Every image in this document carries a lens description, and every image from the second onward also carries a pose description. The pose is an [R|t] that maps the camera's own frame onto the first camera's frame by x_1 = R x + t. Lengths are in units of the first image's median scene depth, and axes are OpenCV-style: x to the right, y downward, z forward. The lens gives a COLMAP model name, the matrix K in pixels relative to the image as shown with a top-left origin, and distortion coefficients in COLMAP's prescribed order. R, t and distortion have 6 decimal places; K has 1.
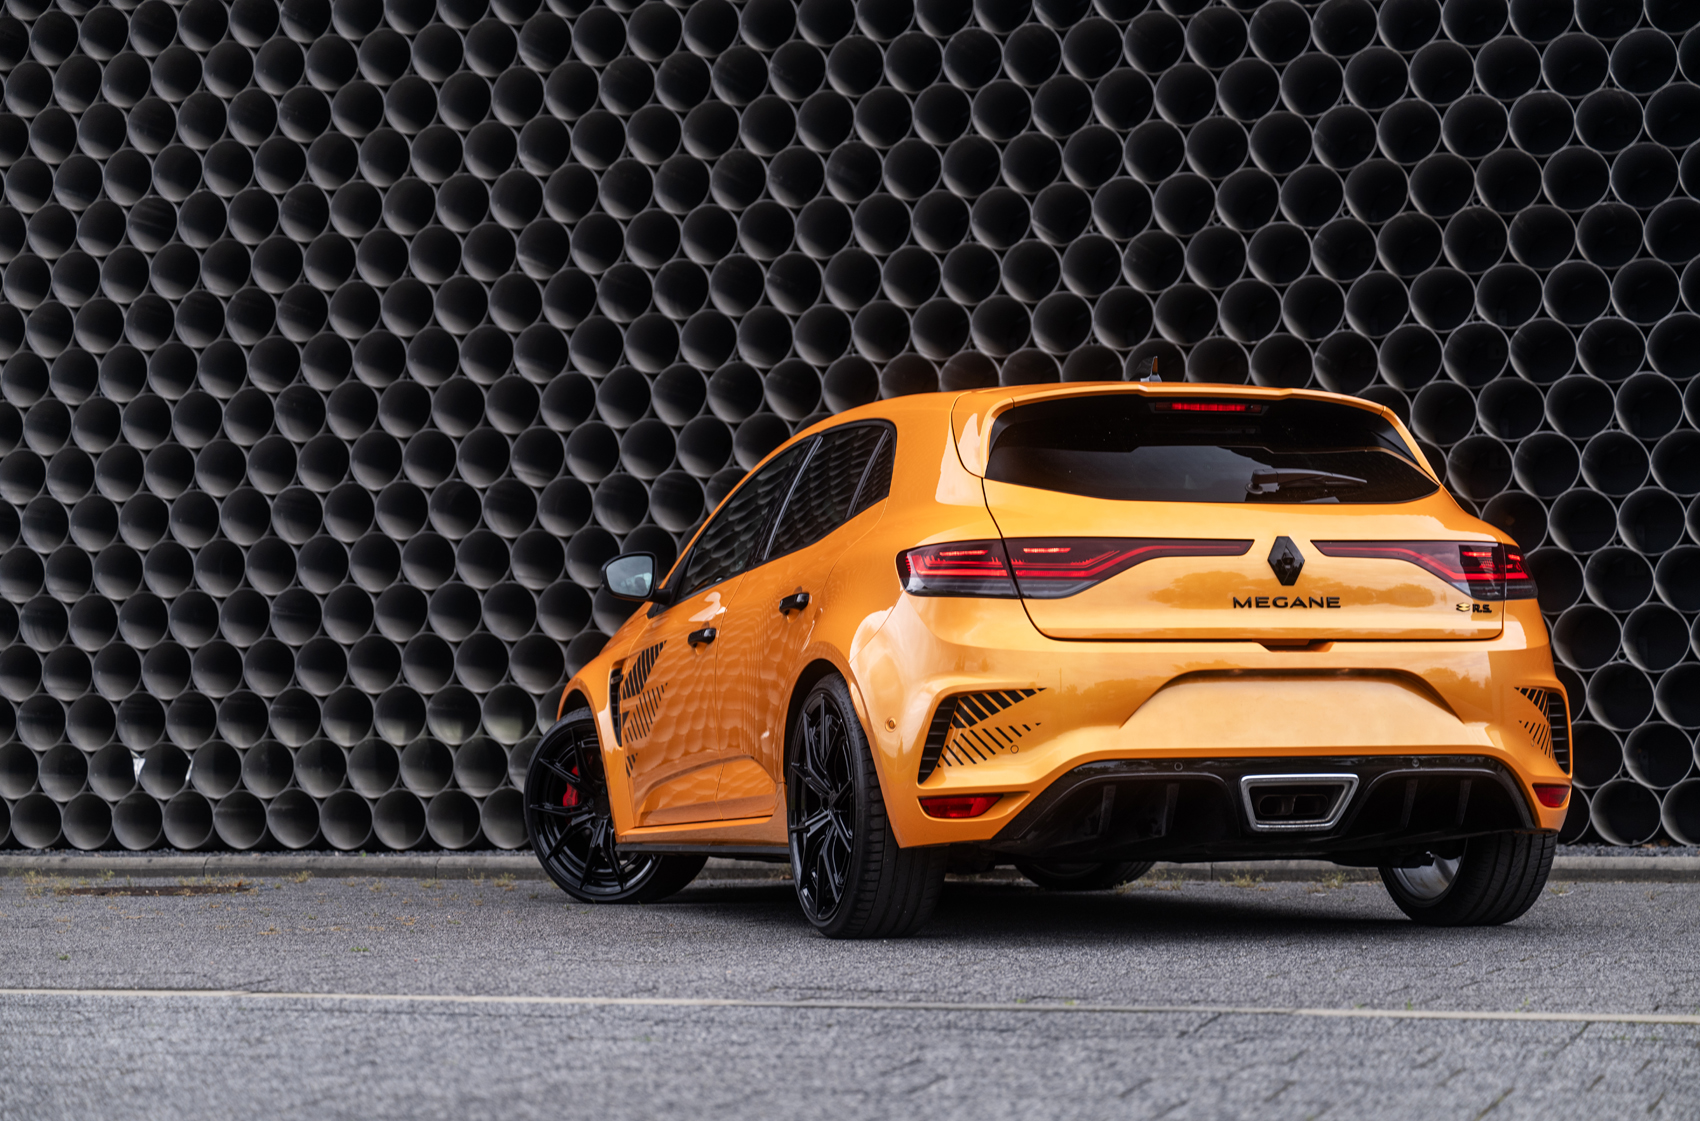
lens RADIAL K [[3487.2, 0, 850.3], [0, 3487.2, 525.2], [0, 0, 1]] dist [0.007400, 0.023748]
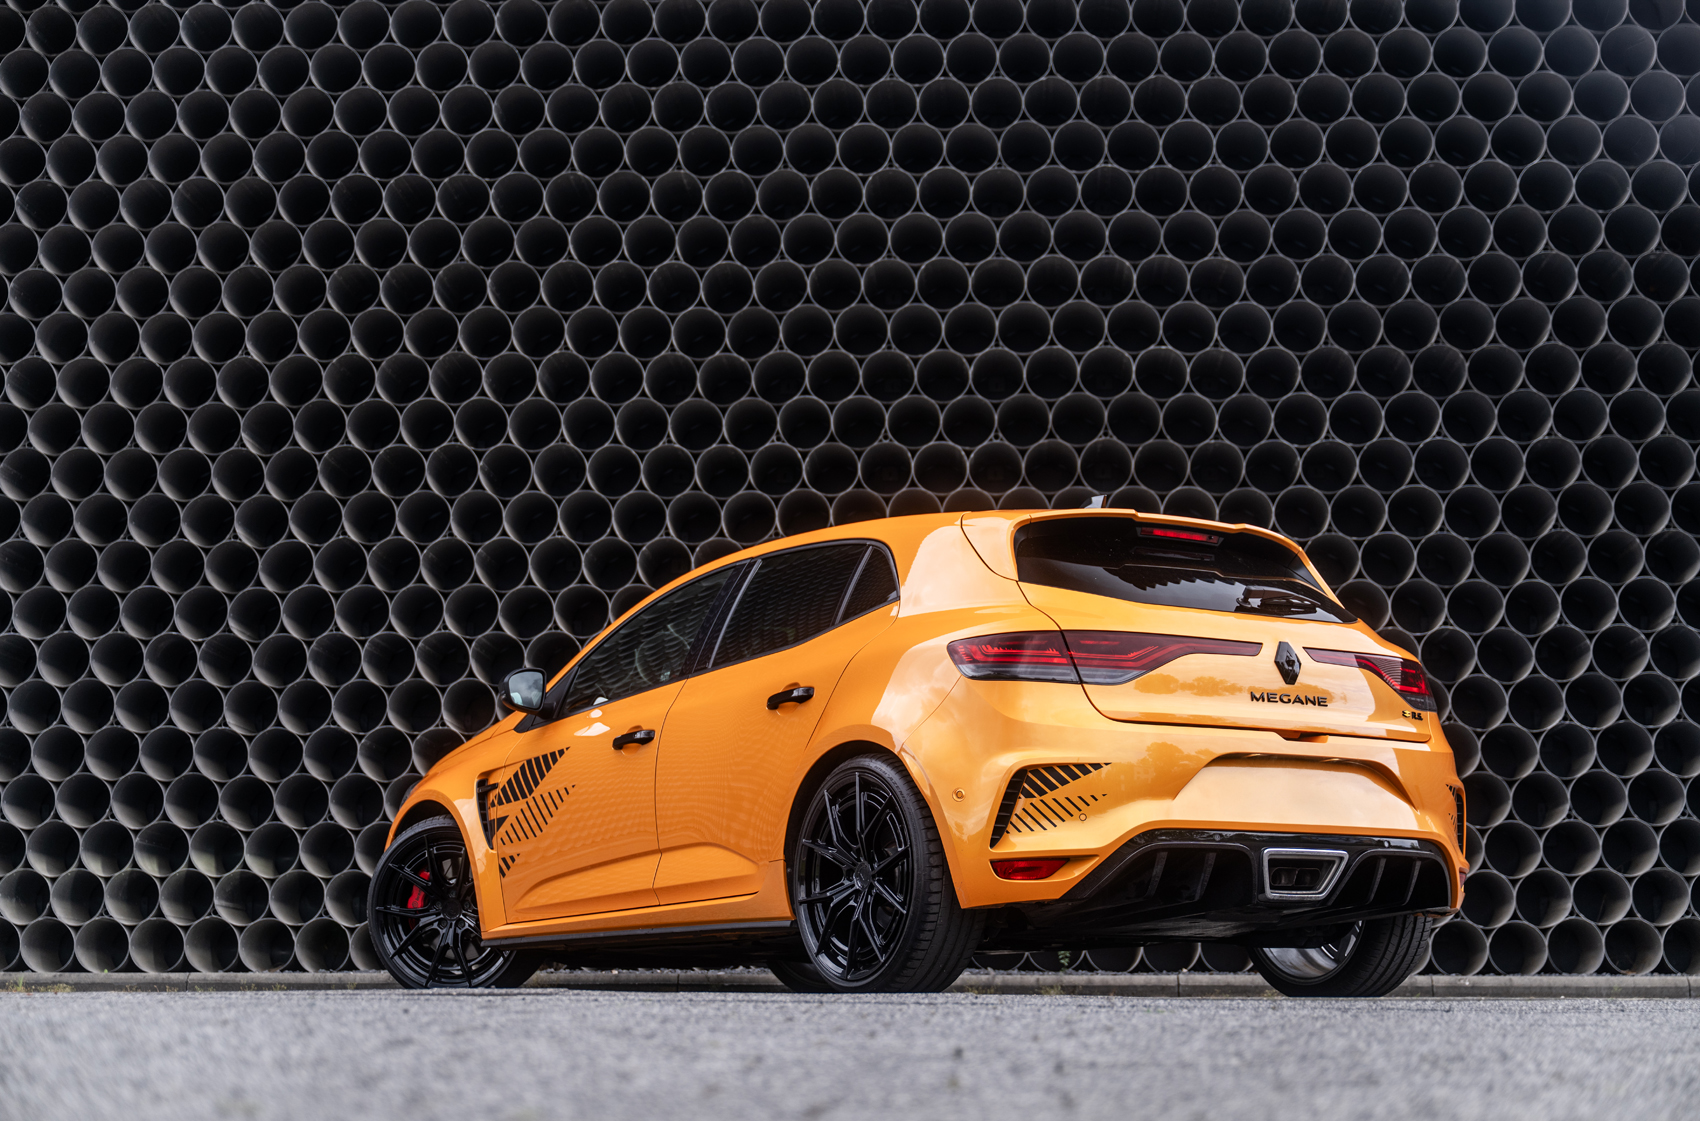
lens RADIAL K [[2765.2, 0, 850.0], [0, 2765.2, 560.5], [0, 0, 1]] dist [0.135246, 0.073879]
pose [[0.952645, 0.057349, 0.298628, -0.280891], [-0.030217, 0.995048, -0.094695, 0.066037], [-0.302580, 0.081187, 0.949660, 0.169859]]
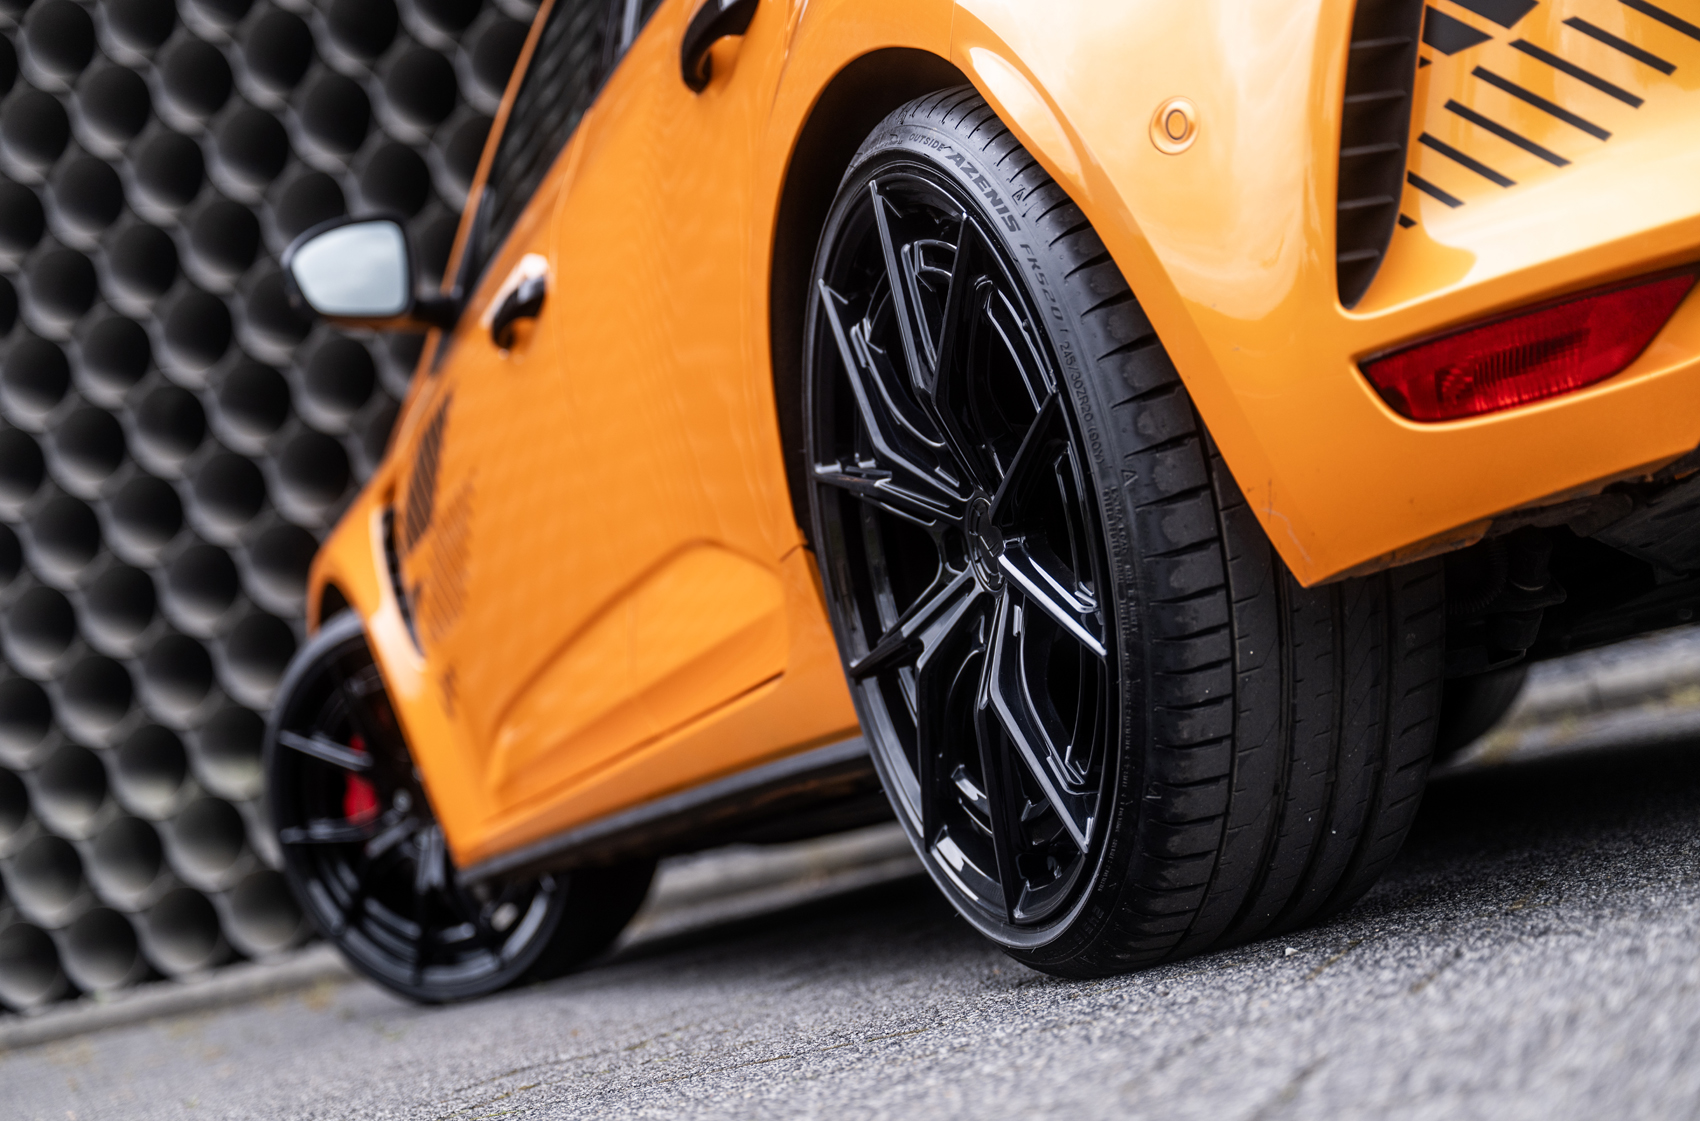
lens RADIAL K [[2956.4, 0, 850.0], [0, 2956.4, 560.5], [0, 0, 1]] dist [-0.007752, -0.002967]
pose [[0.978667, -0.203429, 0.028769, -0.024456], [0.203934, 0.978857, -0.015811, 0.085595], [-0.024944, 0.021341, 0.999461, 0.765402]]
